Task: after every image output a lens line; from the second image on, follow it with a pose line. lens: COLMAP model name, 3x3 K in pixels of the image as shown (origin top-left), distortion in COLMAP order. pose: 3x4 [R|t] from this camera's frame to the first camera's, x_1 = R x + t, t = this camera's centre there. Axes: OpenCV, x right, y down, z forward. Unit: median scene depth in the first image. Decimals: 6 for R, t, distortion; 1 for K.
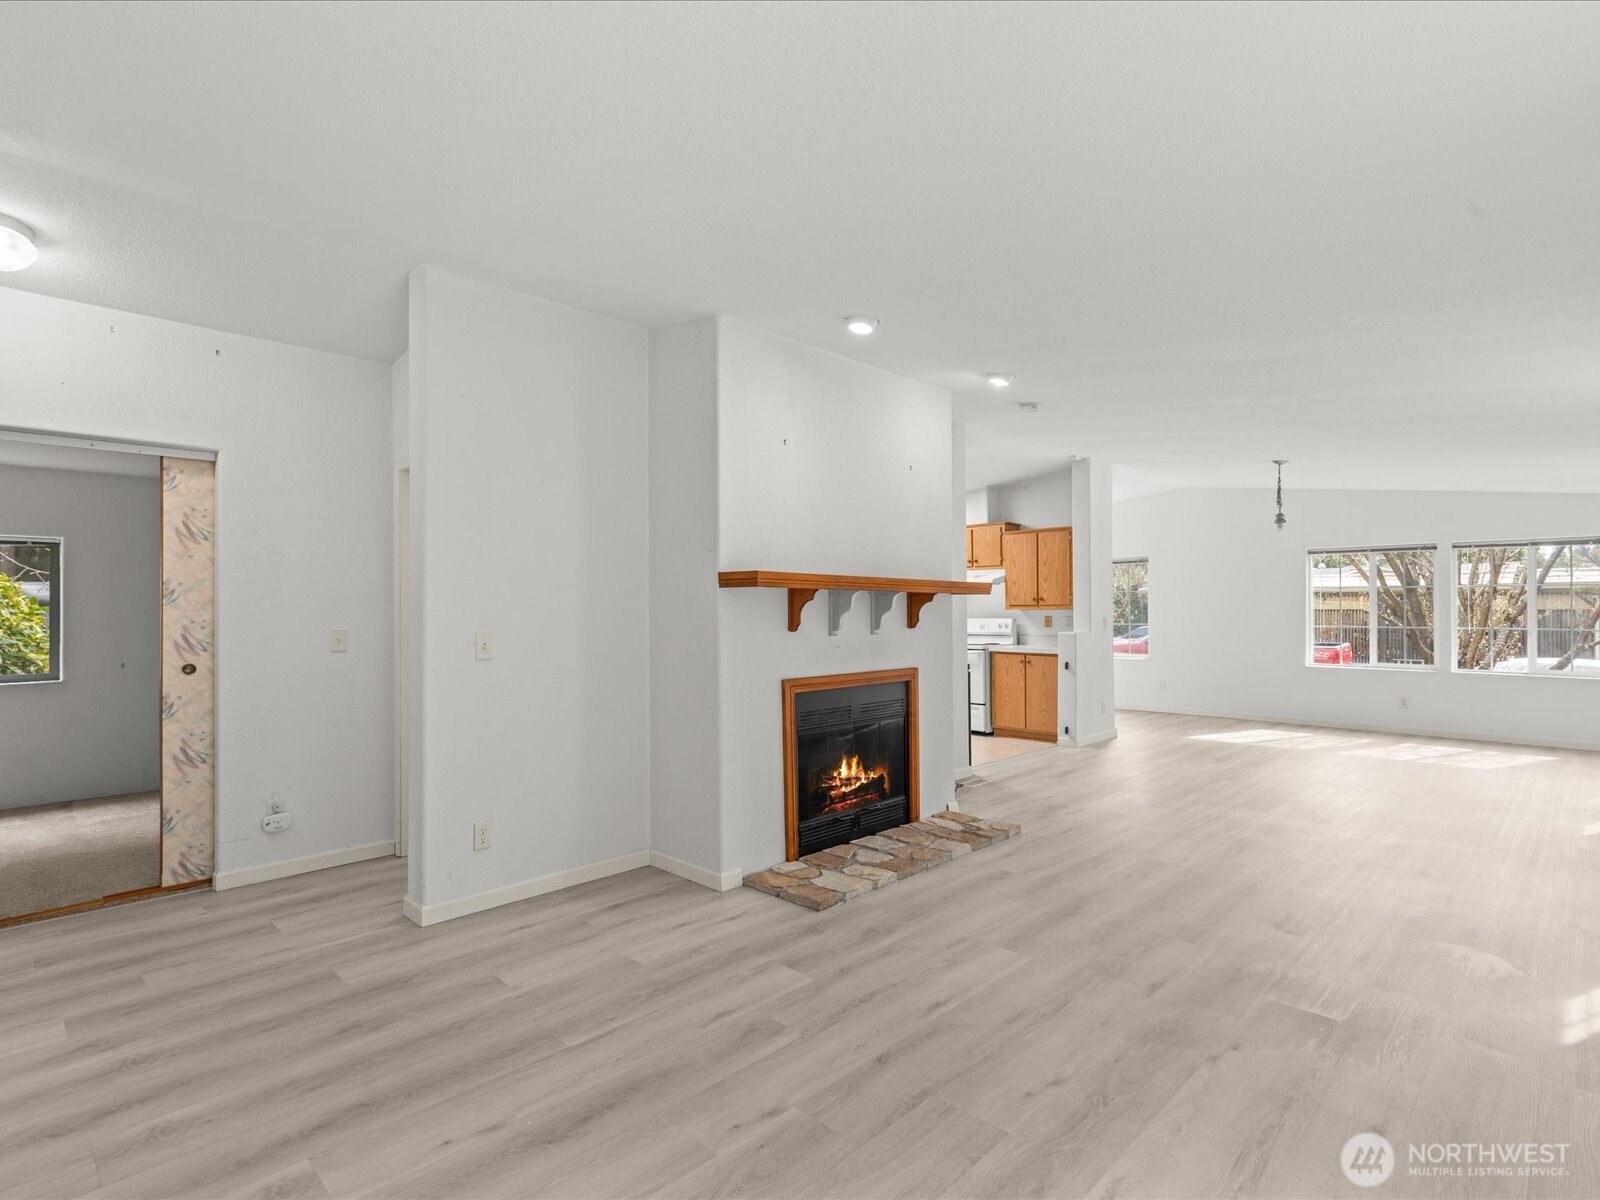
lens RADIAL K [[815.5, 0, 801.3], [0, 815.5, 599.5], [0, 0, 1]] dist [0.010330, -0.002398]
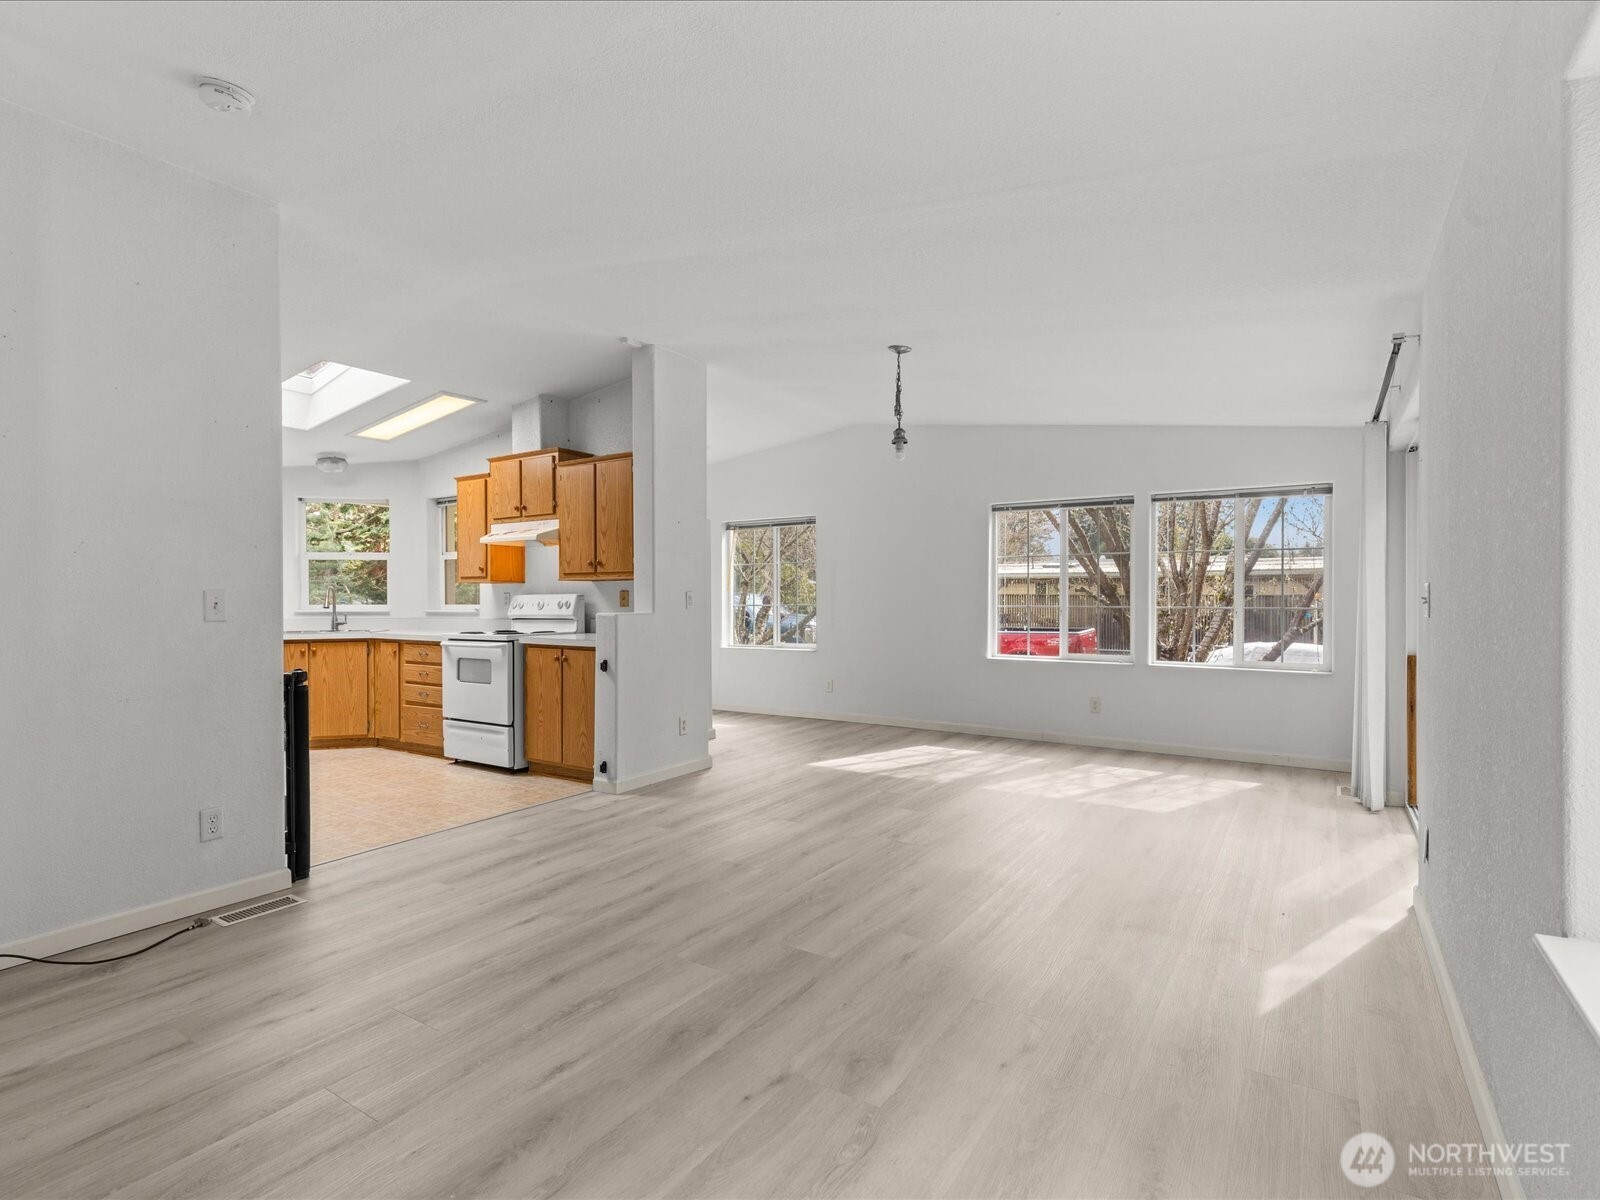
lens RADIAL K [[815.5, 0, 797.8], [0, 815.5, 598.7], [0, 0, 1]] dist [0.010330, -0.002398]
pose [[0.979093, 0.001126, 0.203408, 0.342115], [-0.003938, 0.999902, 0.013422, 0.019912], [-0.203373, -0.013942, 0.979002, 0.347088]]
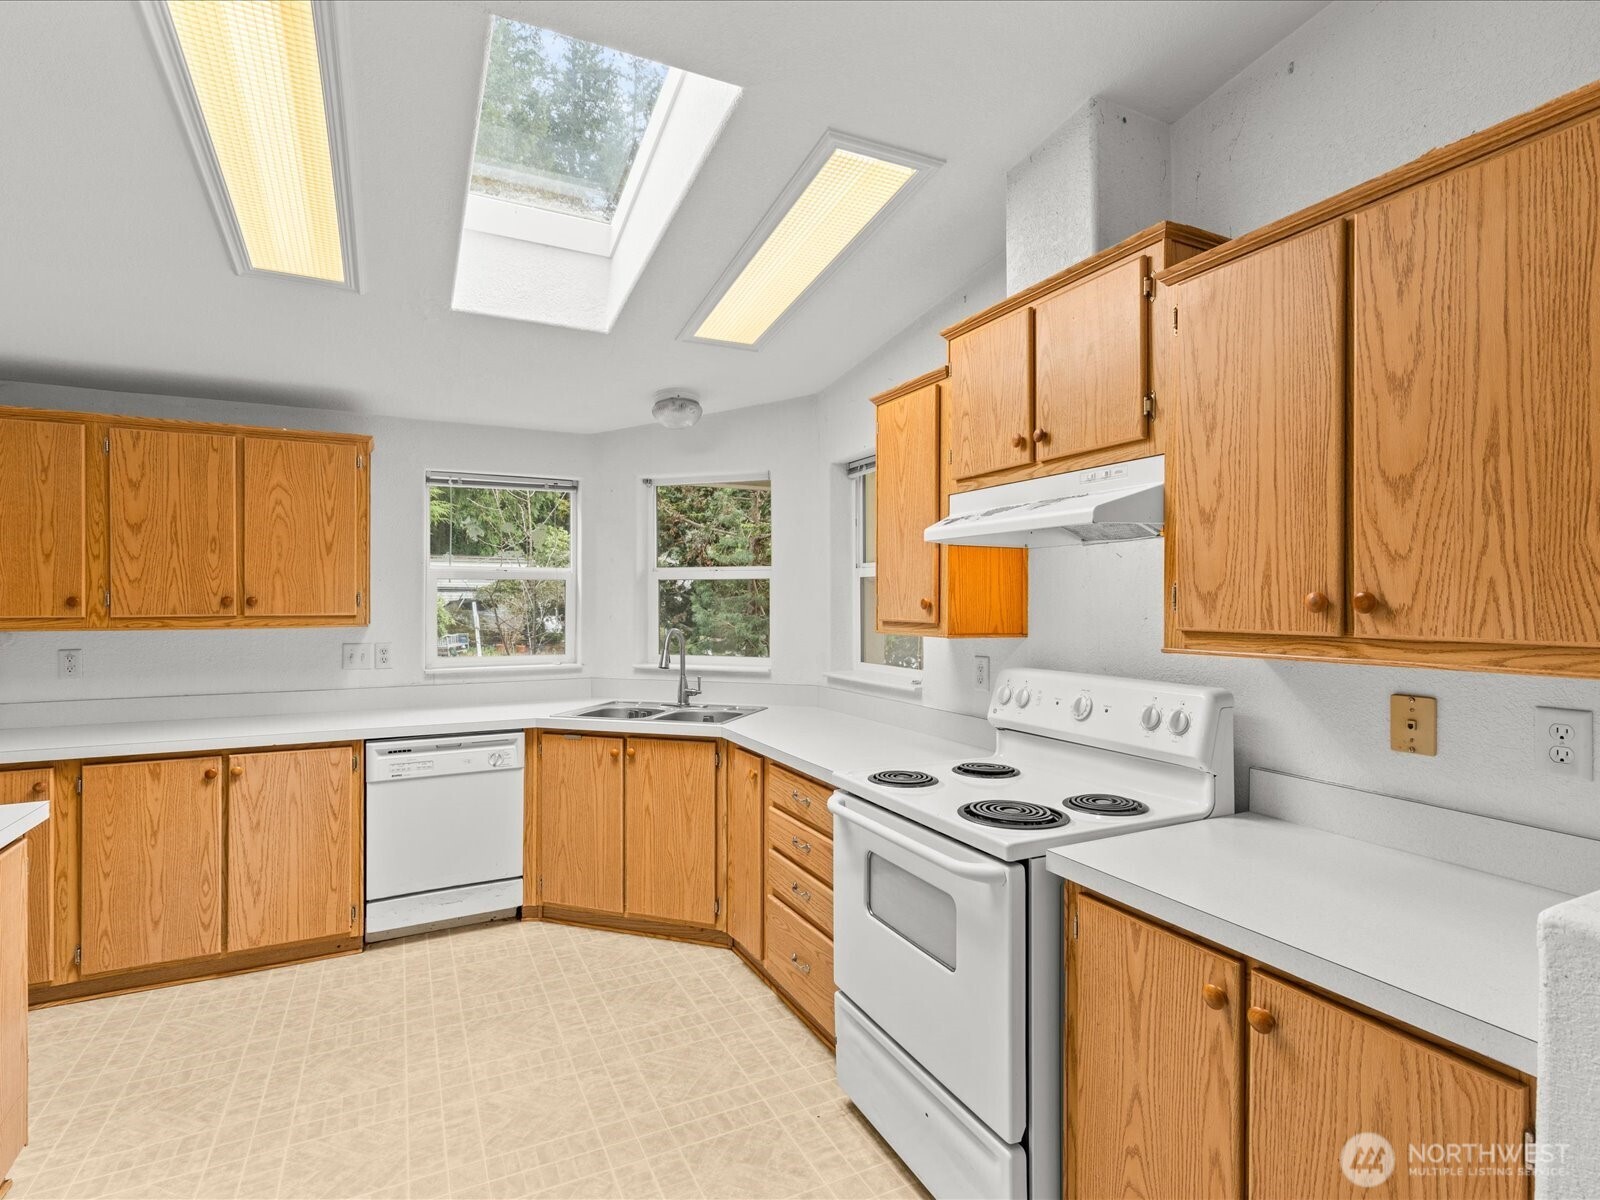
lens RADIAL K [[815.5, 0, 786.7], [0, 815.5, 598.3], [0, 0, 1]] dist [0.010330, -0.002398]
pose [[0.945416, 0.003687, -0.325844, 0.254532], [0.000390, 0.999922, 0.012444, -0.004114], [0.325865, -0.011892, 0.945342, 0.866985]]
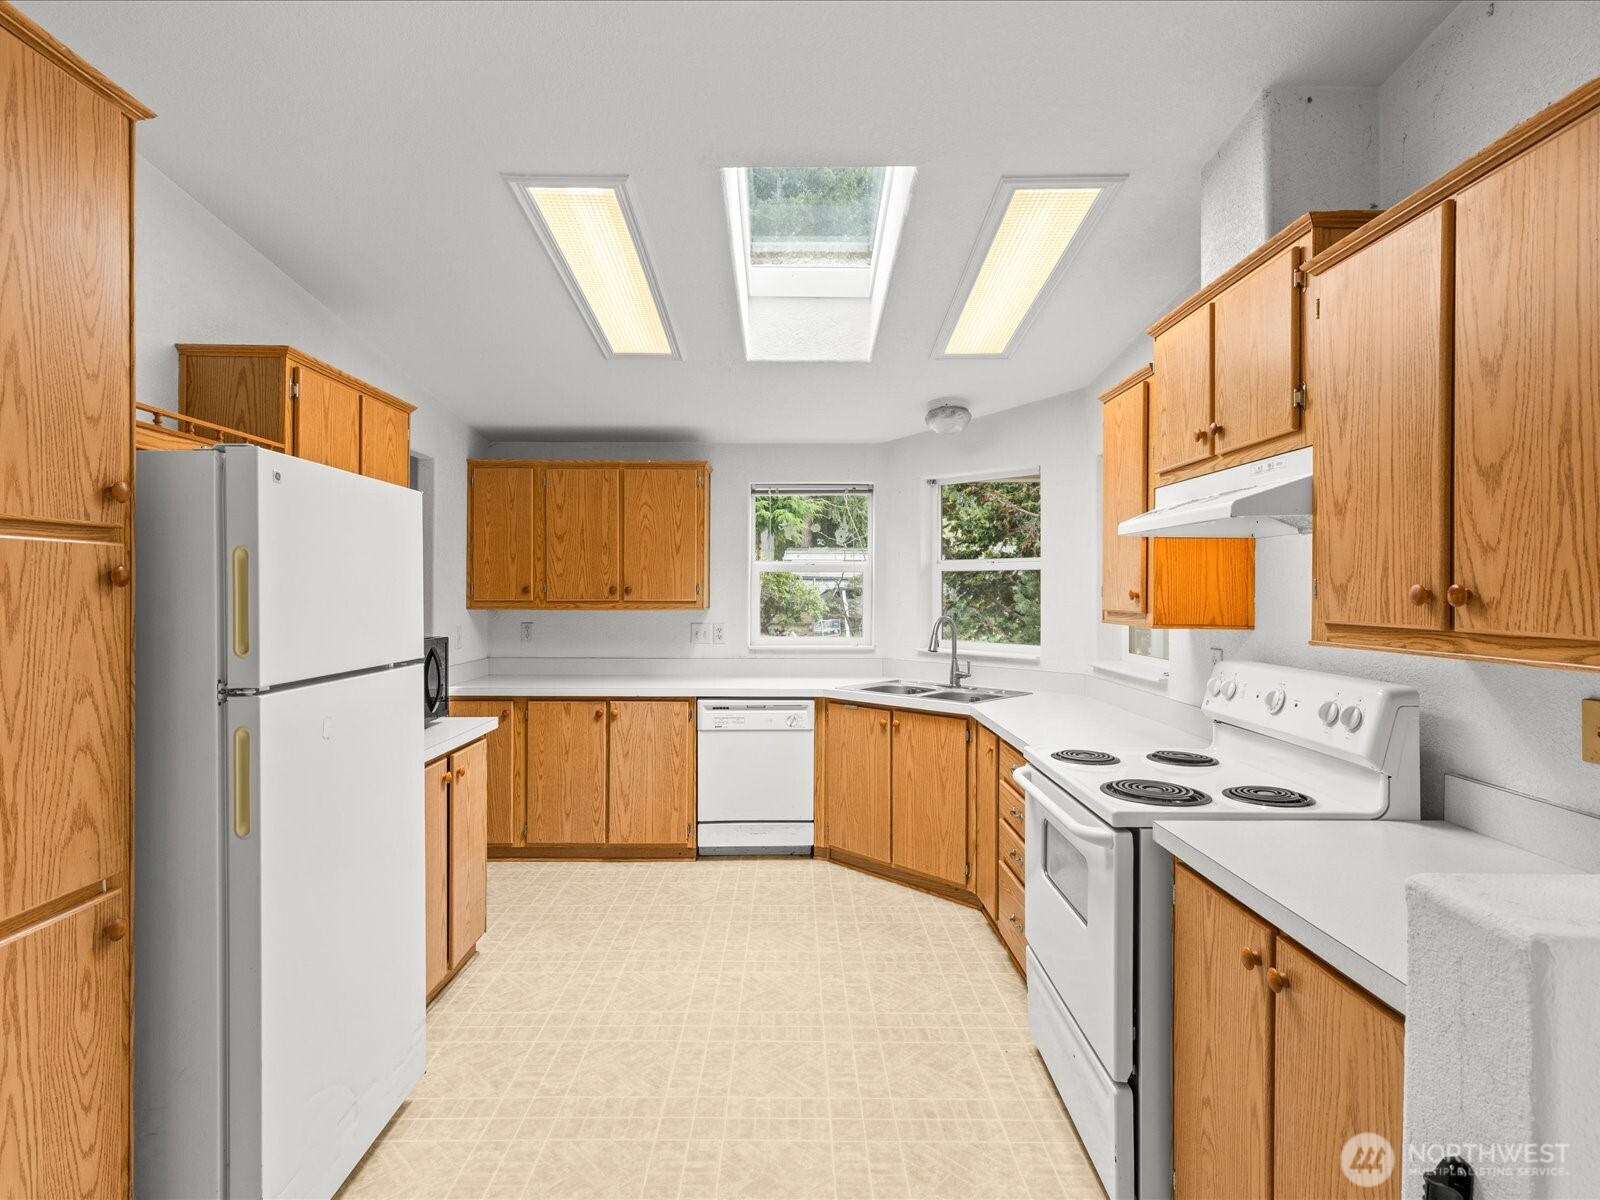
lens RADIAL K [[815.5, 0, 773.7], [0, 815.5, 585.4], [0, 0, 1]] dist [0.010330, -0.002398]
pose [[0.697038, 0.003331, -0.717026, 0.339865], [0.004420, 0.999950, 0.008941, -0.005277], [0.717020, -0.009401, 0.696989, 0.851380]]
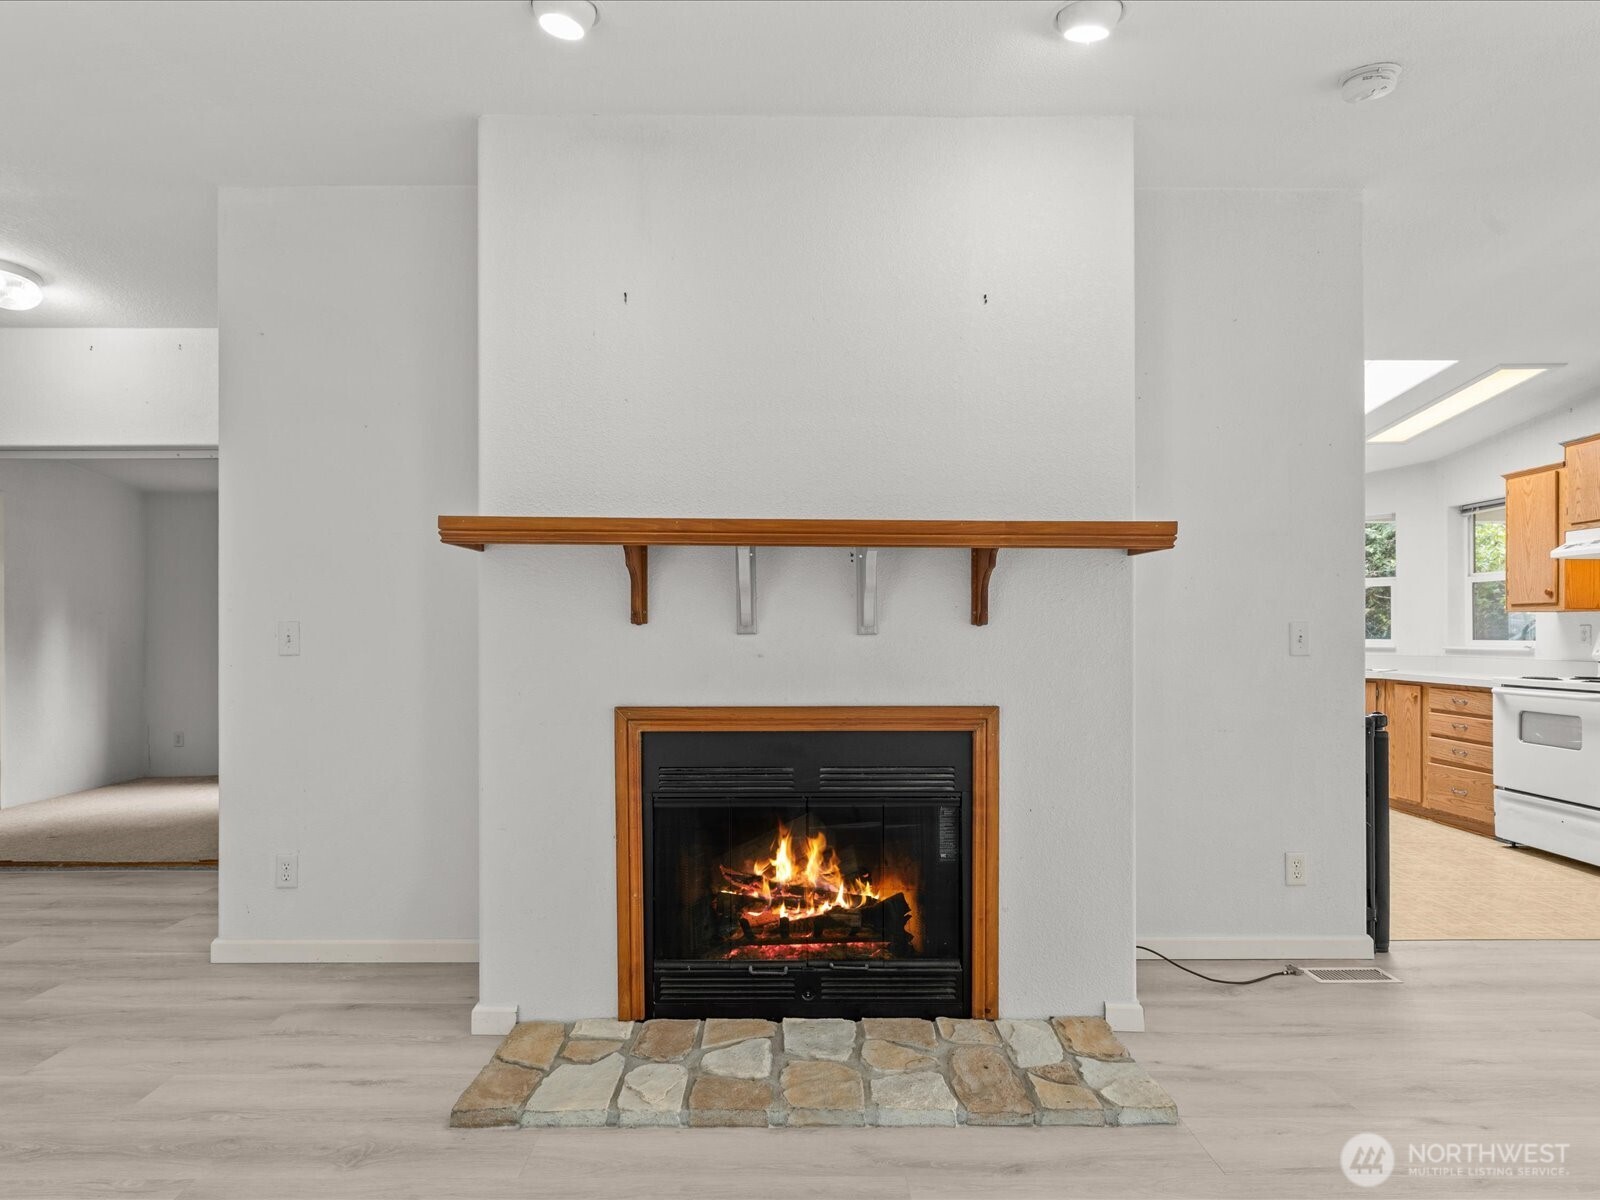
lens RADIAL K [[907.1, 0, 775.3], [0, 907.1, 631.6], [0, 0, 1]] dist [-0.003053, 0.000920]
pose [[0.704442, 0.004253, -0.709748, 0.272288], [0.005779, 0.999915, 0.011728, 0.020043], [0.709738, -0.012363, 0.704358, 0.329739]]
